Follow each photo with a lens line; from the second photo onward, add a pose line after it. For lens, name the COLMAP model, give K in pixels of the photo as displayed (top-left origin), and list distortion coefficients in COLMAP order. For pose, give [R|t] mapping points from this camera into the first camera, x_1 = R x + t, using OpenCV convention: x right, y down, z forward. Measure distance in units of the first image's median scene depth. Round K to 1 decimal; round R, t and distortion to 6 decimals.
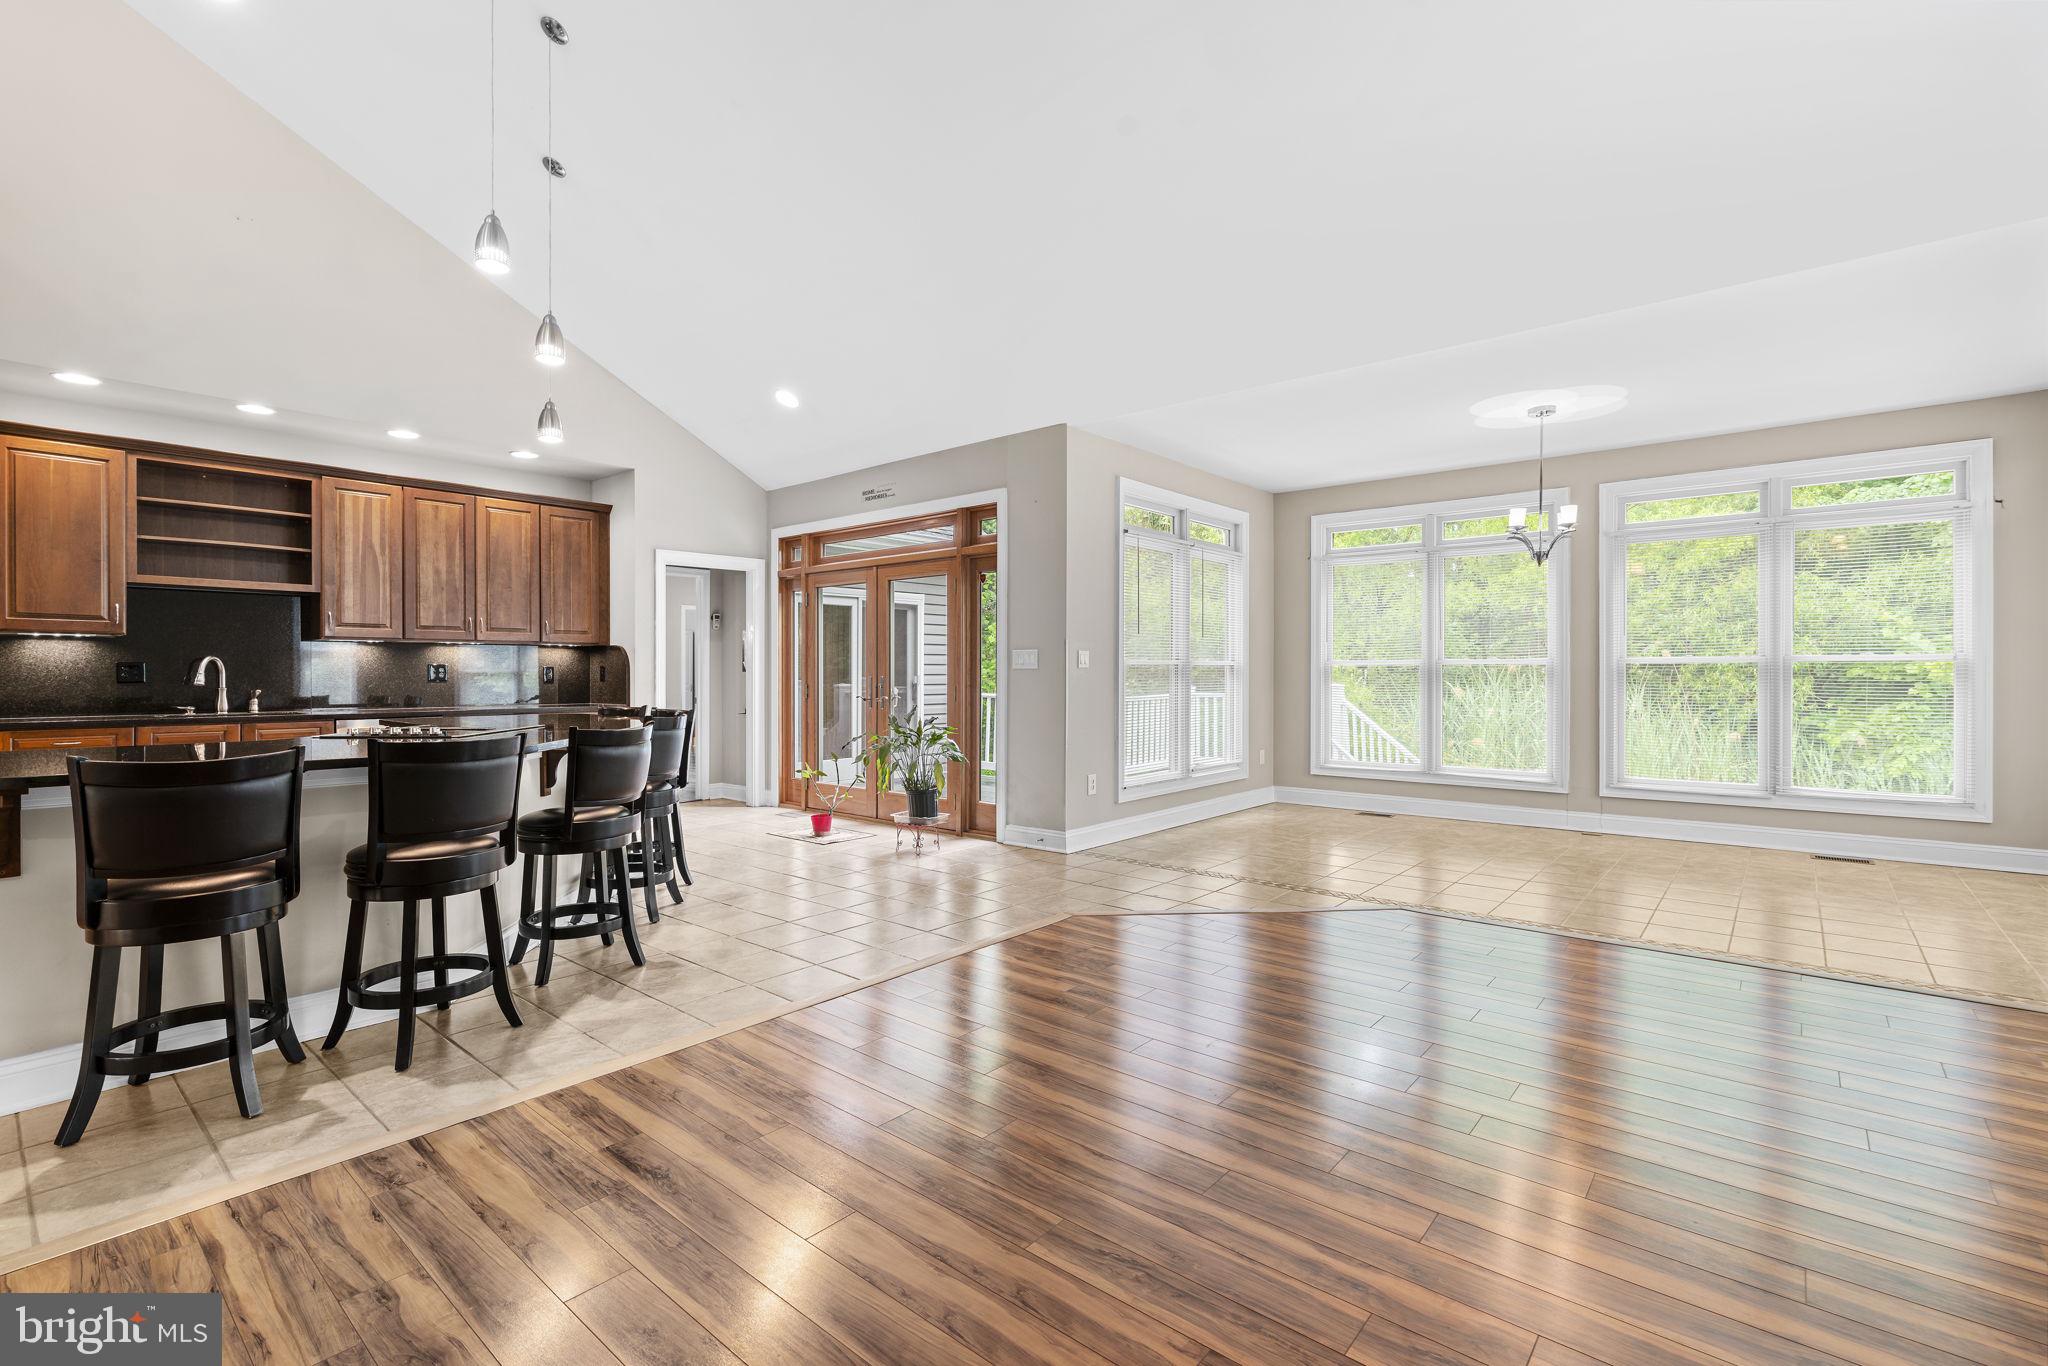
lens RADIAL K [[917.7, 0, 1020.5], [0, 917.7, 676.4], [0, 0, 1]] dist [-0.002200, 0.002675]
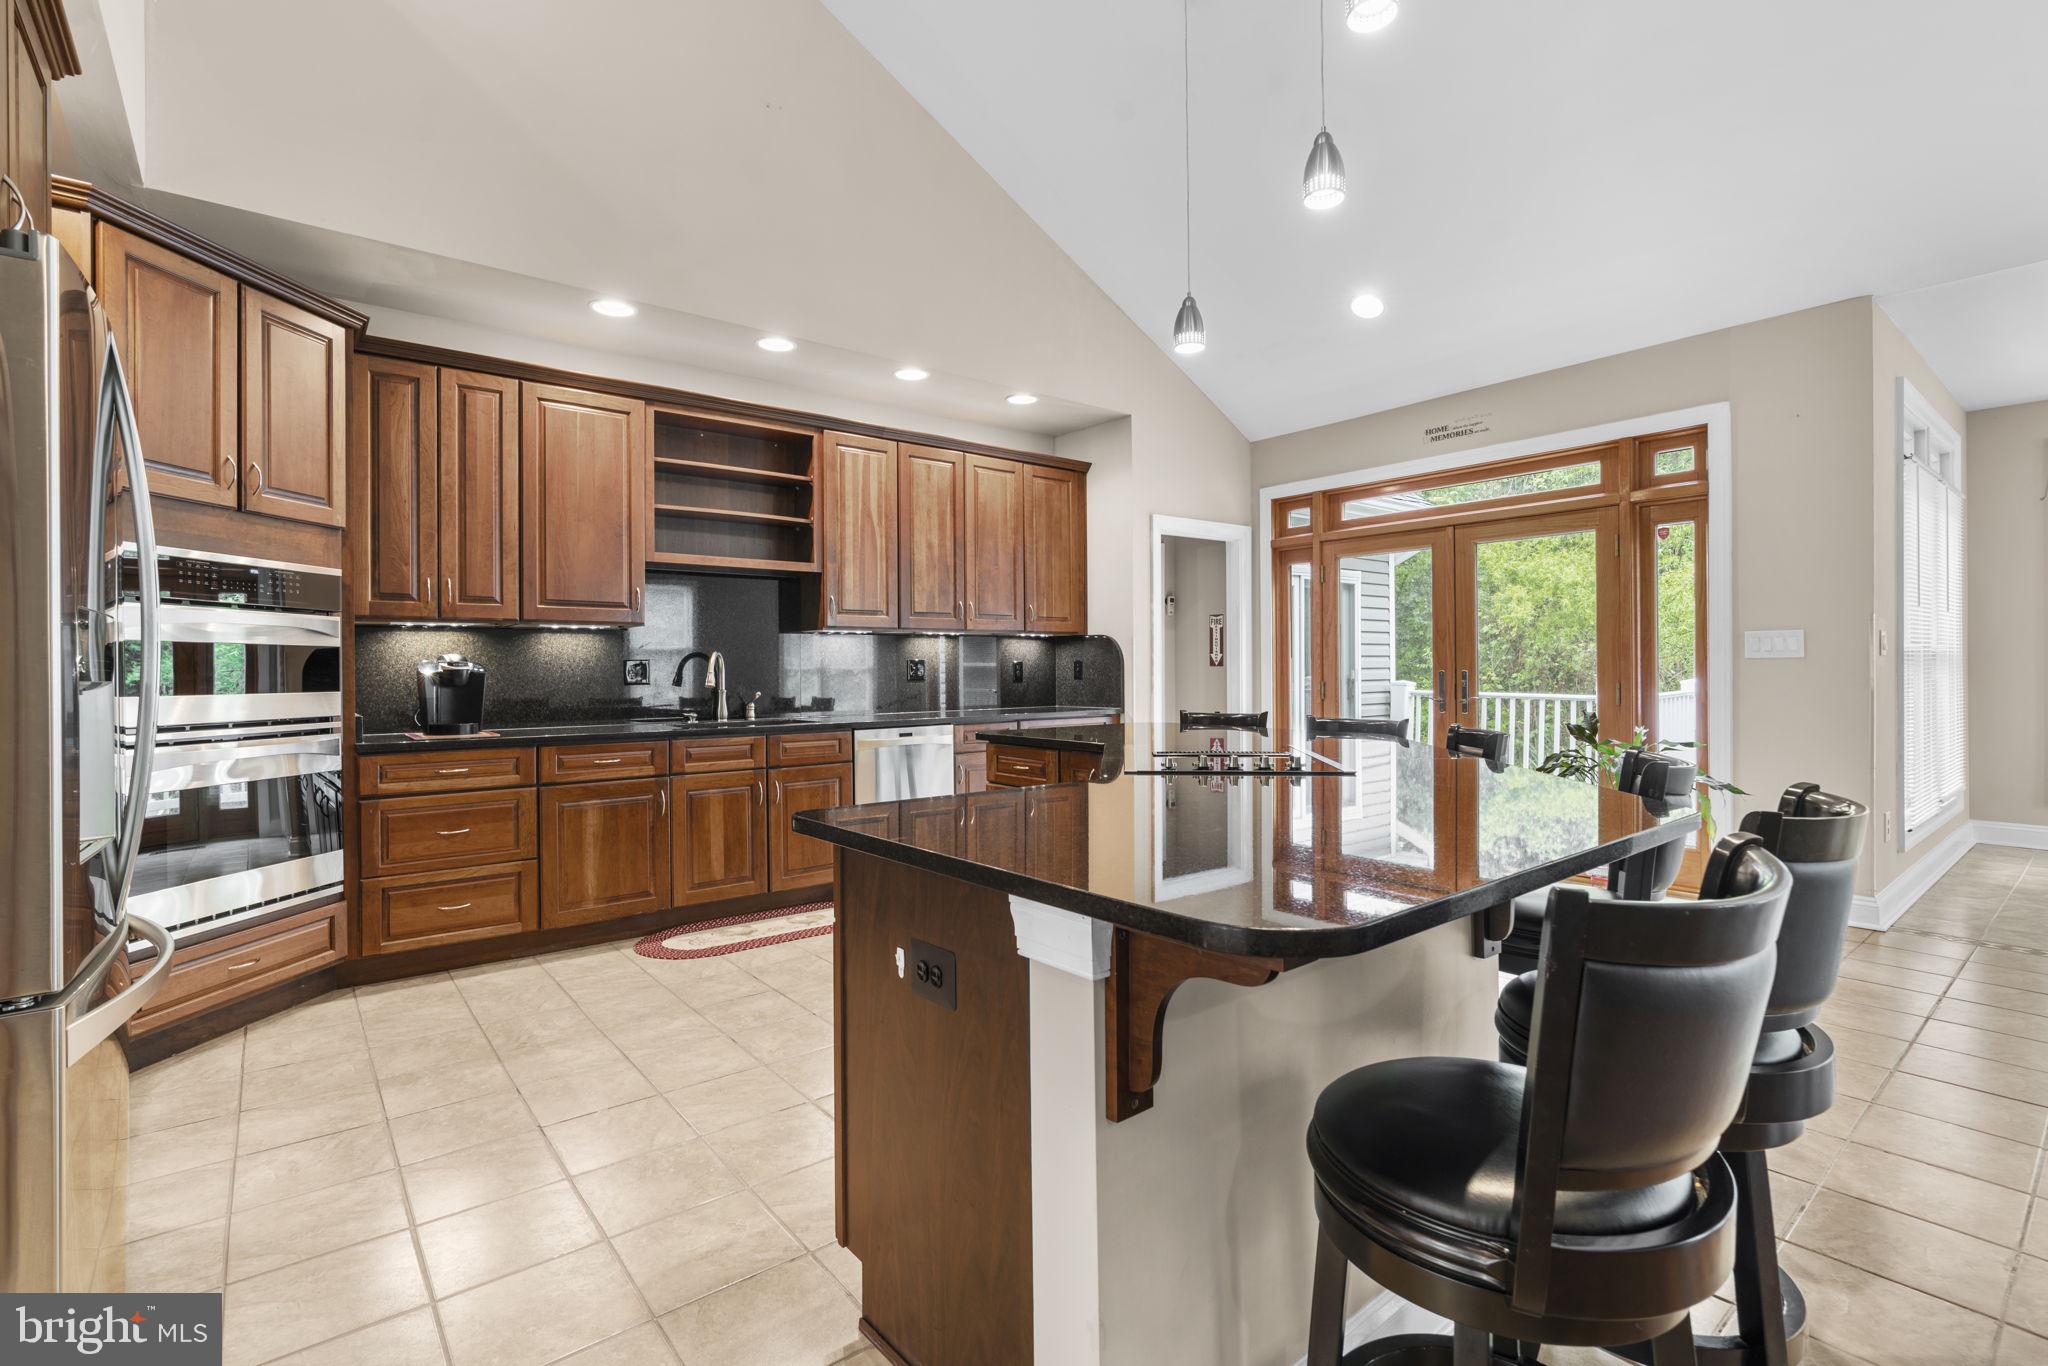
lens RADIAL K [[917.7, 0, 993.6], [0, 917.7, 666.9], [0, 0, 1]] dist [-0.002200, 0.002675]
pose [[0.986015, -0.008145, -0.166456, -0.445578], [0.007180, 0.999954, -0.006395, -0.001061], [0.166500, 0.005110, 0.986028, 0.206804]]
